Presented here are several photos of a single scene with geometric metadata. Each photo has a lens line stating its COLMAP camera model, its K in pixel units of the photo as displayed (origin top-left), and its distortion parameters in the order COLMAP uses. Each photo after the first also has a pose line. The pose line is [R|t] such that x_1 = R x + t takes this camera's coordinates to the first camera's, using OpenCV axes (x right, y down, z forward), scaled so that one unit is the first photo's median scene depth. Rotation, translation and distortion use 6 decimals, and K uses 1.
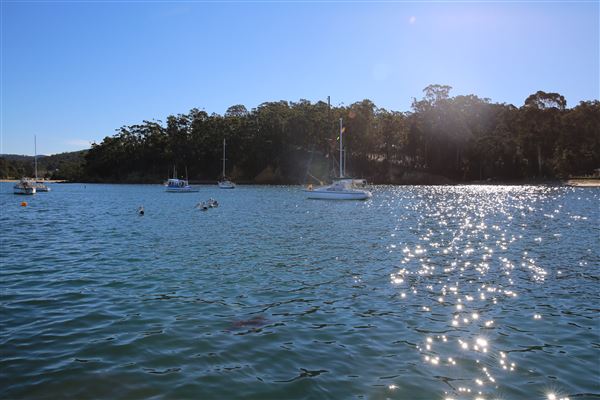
lens RADIAL K [[474.4, 0, 300.8], [0, 474.4, 205.4], [0, 0, 1]] dist [-0.070804, 0.081444]
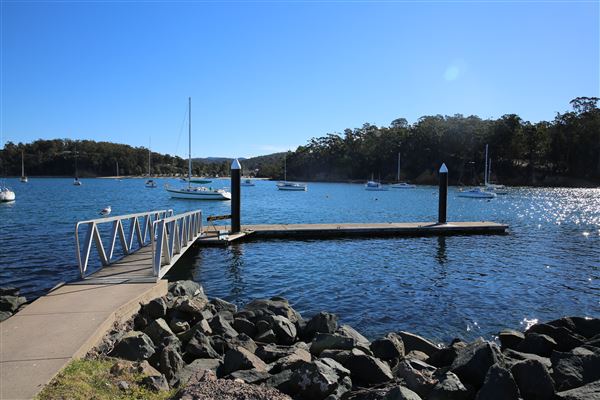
lens RADIAL K [[411.7, 0, 298.9], [0, 411.7, 205.2], [0, 0, 1]] dist [-0.106668, 0.087244]
pose [[0.935727, 0.032361, -0.351238, -0.002401], [-0.028060, 0.999456, 0.017330, 0.001551], [0.351608, -0.006360, 0.936126, -0.102132]]
